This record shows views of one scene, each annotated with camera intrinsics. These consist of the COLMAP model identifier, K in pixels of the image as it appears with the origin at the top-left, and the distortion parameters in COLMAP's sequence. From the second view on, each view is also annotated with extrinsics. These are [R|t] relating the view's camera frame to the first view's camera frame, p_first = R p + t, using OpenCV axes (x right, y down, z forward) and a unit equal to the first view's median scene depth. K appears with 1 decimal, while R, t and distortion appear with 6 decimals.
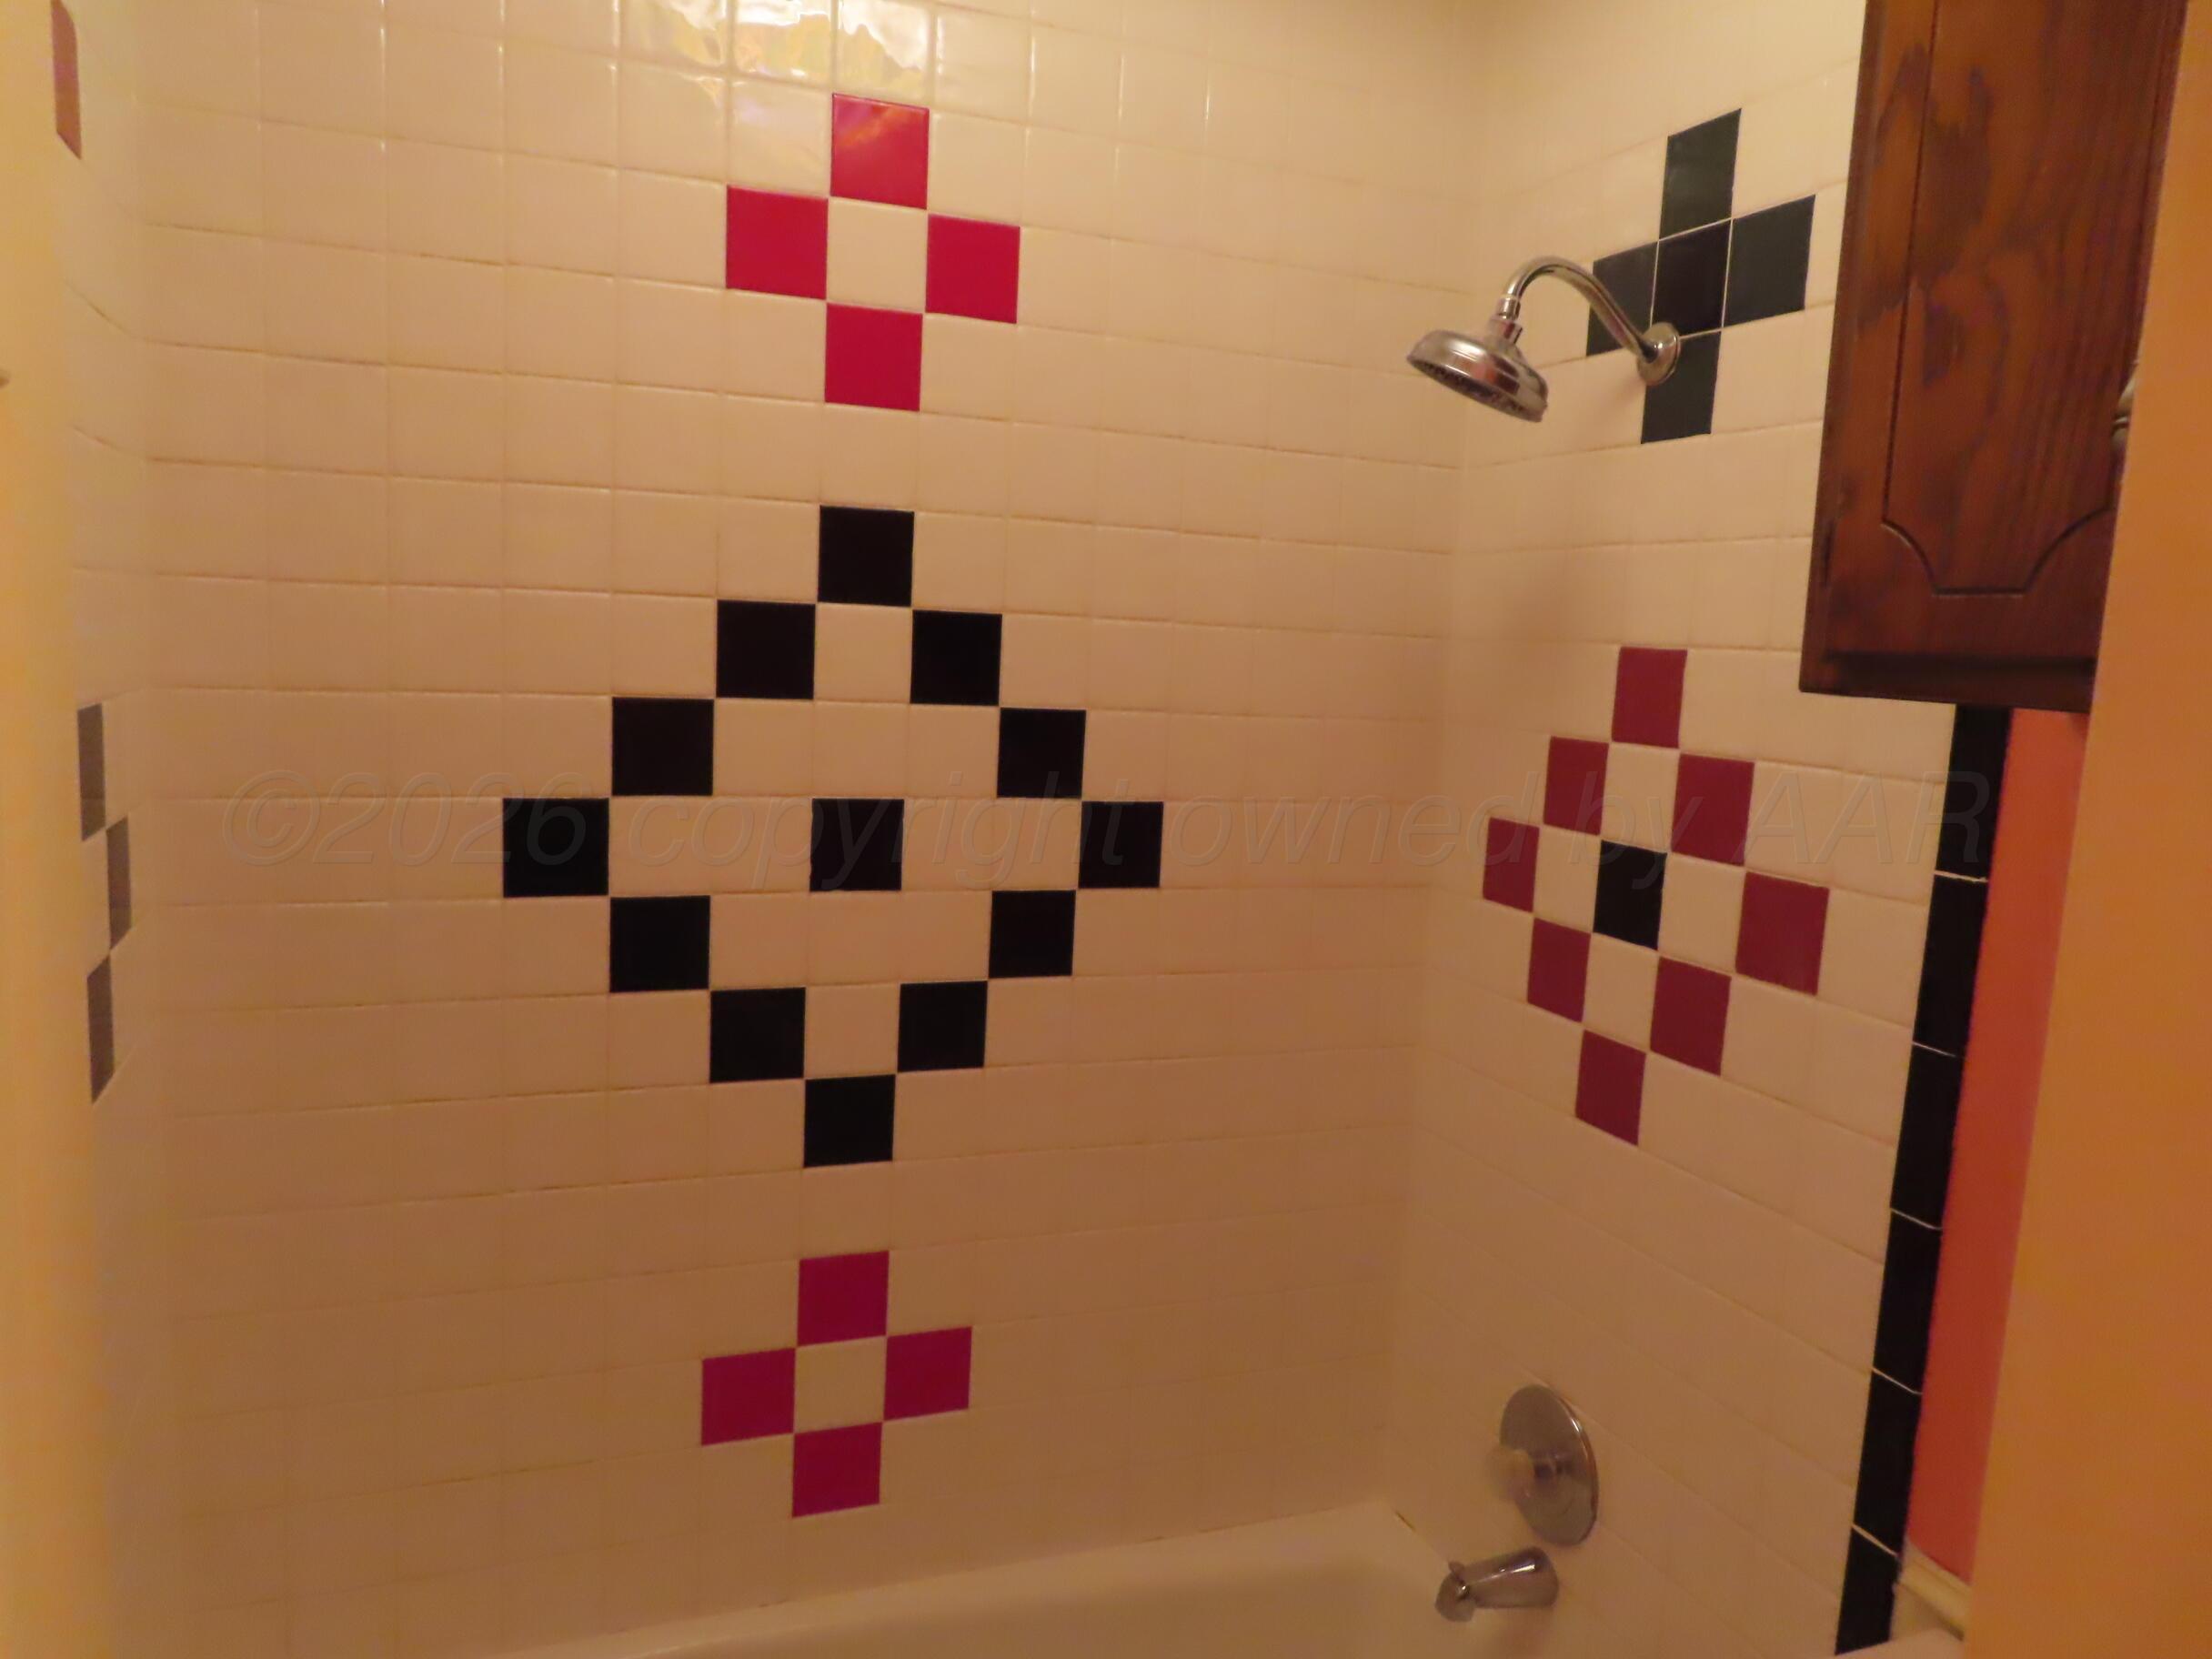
lens RADIAL K [[1592.2, 0, 1105.9], [0, 1592.2, 830.0], [0, 0, 1]] dist [-0.006147, -0.000596]
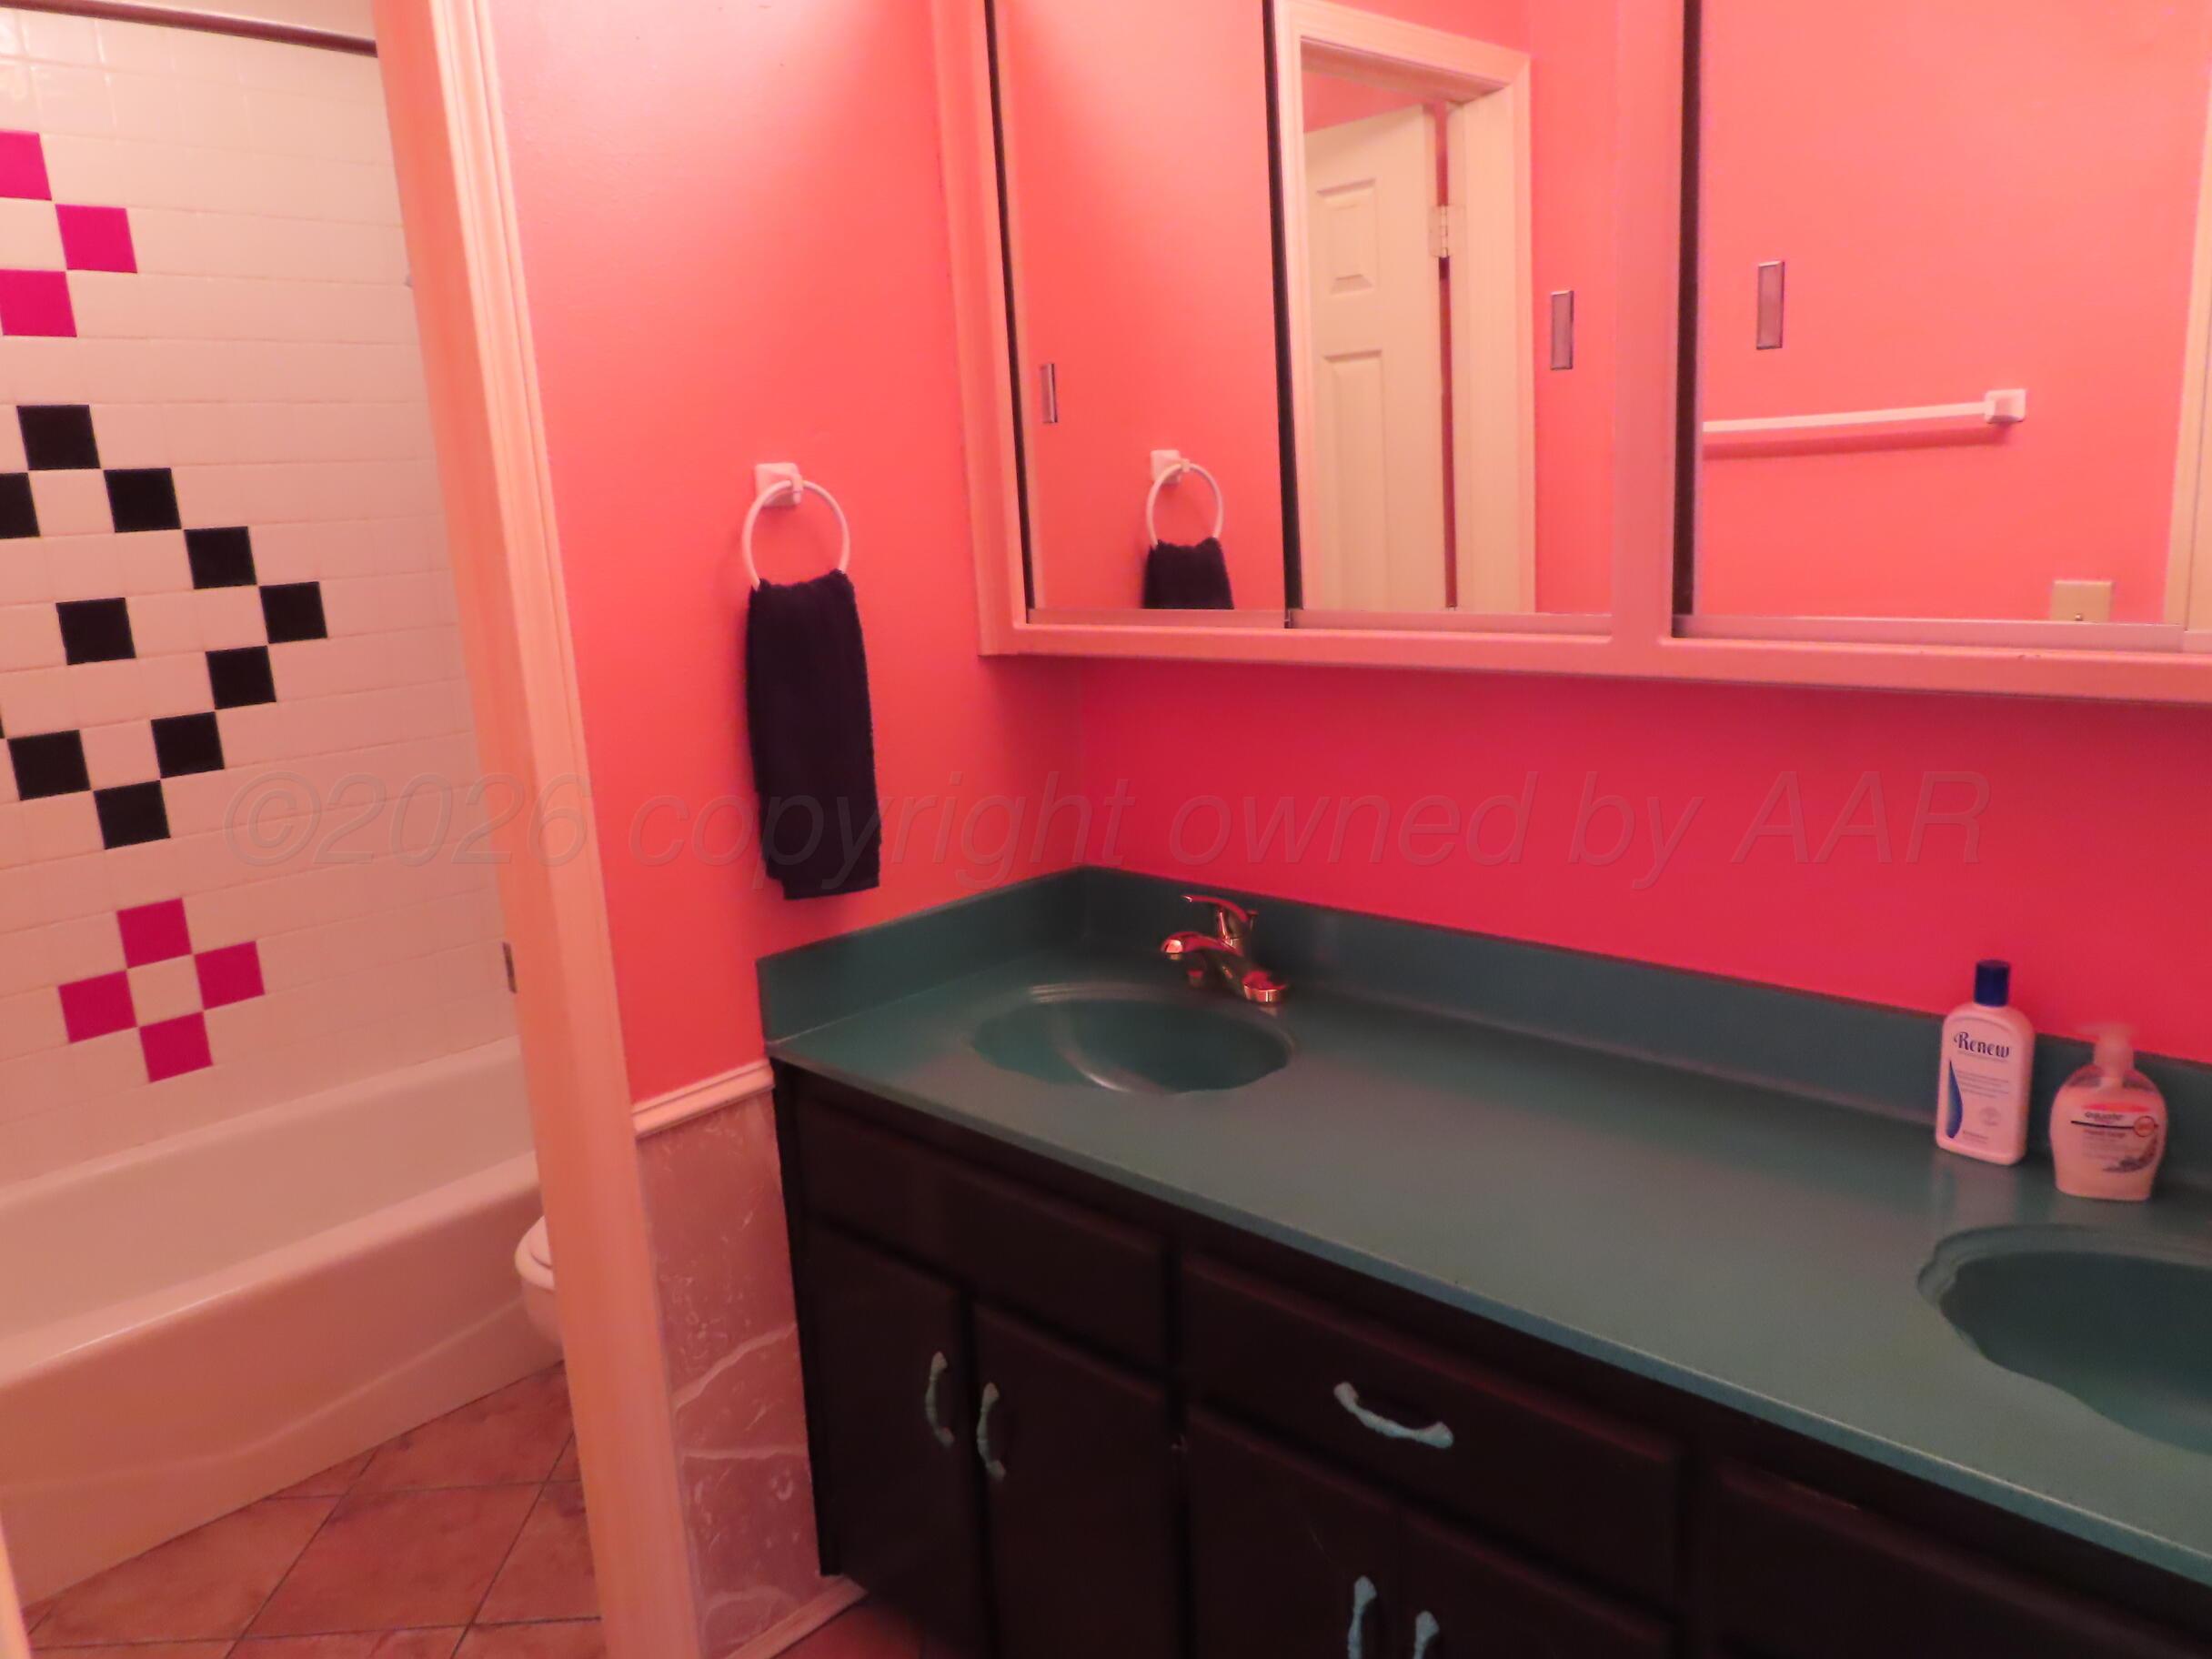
lens RADIAL K [[1592.2, 0, 1105.9], [0, 1592.2, 830.0], [0, 0, 1]] dist [-0.006147, -0.000596]
pose [[0.908046, -0.189807, 0.373398, 0.112666], [0.159542, 0.980968, 0.110667, 0.176505], [-0.387297, -0.040918, 0.921046, -0.749389]]
